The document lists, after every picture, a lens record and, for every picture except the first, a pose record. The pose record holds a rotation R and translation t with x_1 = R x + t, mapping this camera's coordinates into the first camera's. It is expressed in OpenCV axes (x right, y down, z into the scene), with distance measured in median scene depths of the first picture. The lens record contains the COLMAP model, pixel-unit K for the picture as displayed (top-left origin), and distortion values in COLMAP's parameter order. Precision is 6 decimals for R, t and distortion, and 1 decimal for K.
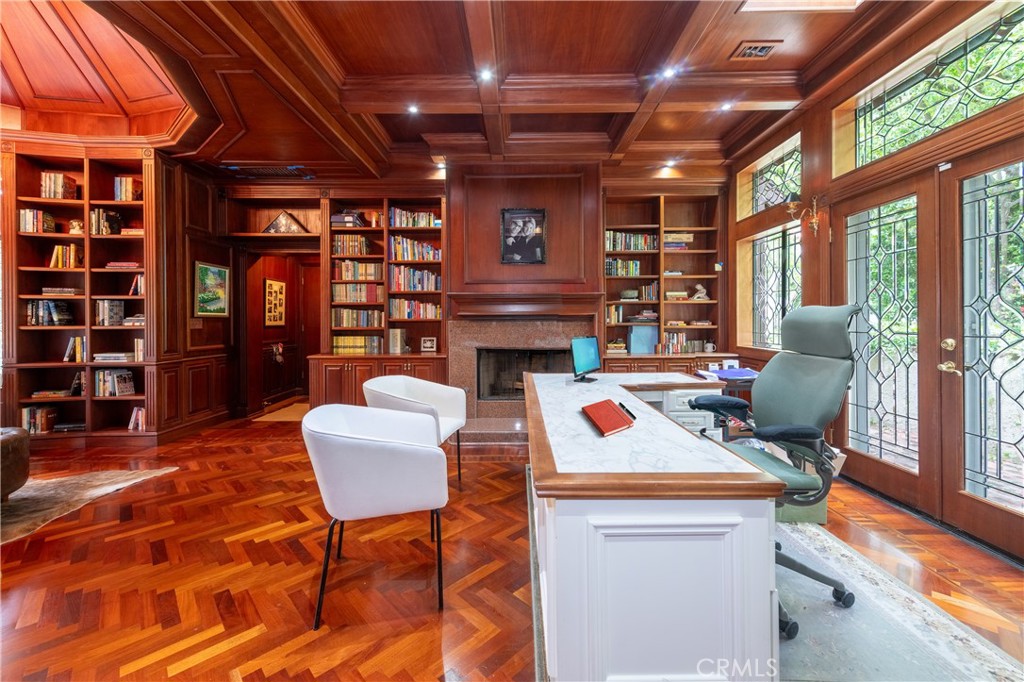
lens RADIAL K [[396.9, 0, 517.0], [0, 396.9, 321.1], [0, 0, 1]] dist [0.005596, -0.000967]
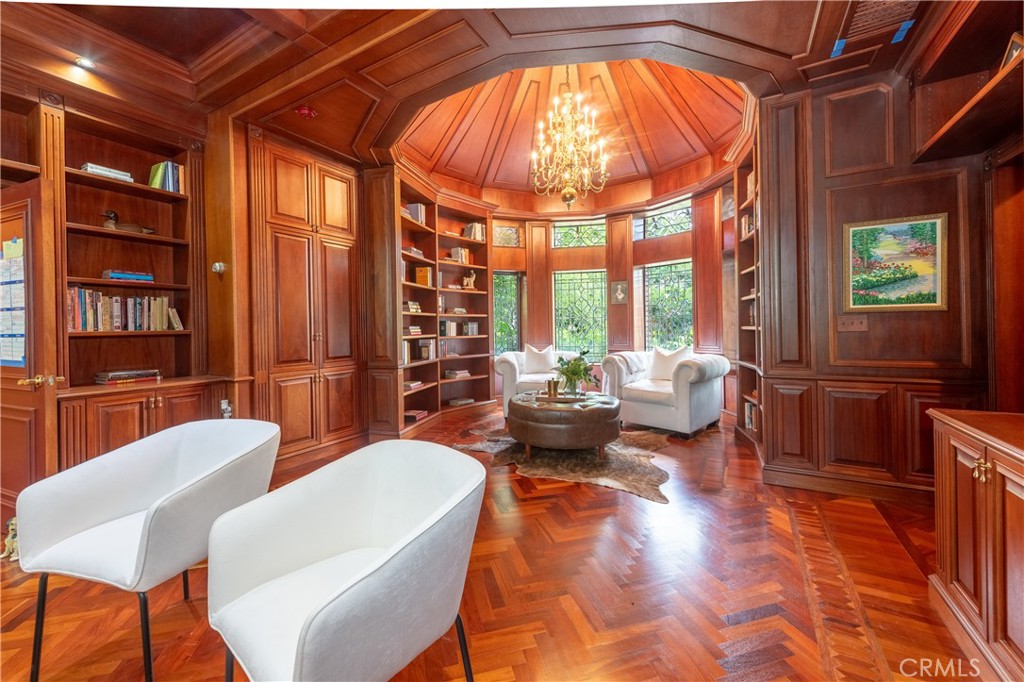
lens RADIAL K [[396.9, 0, 513.7], [0, 396.9, 331.7], [0, 0, 1]] dist [0.005596, -0.000967]
pose [[-0.496451, 0.019892, -0.867837, 0.004672], [0.017599, 0.999763, 0.012848, 0.001679], [0.867887, -0.008895, -0.496683, 0.809553]]
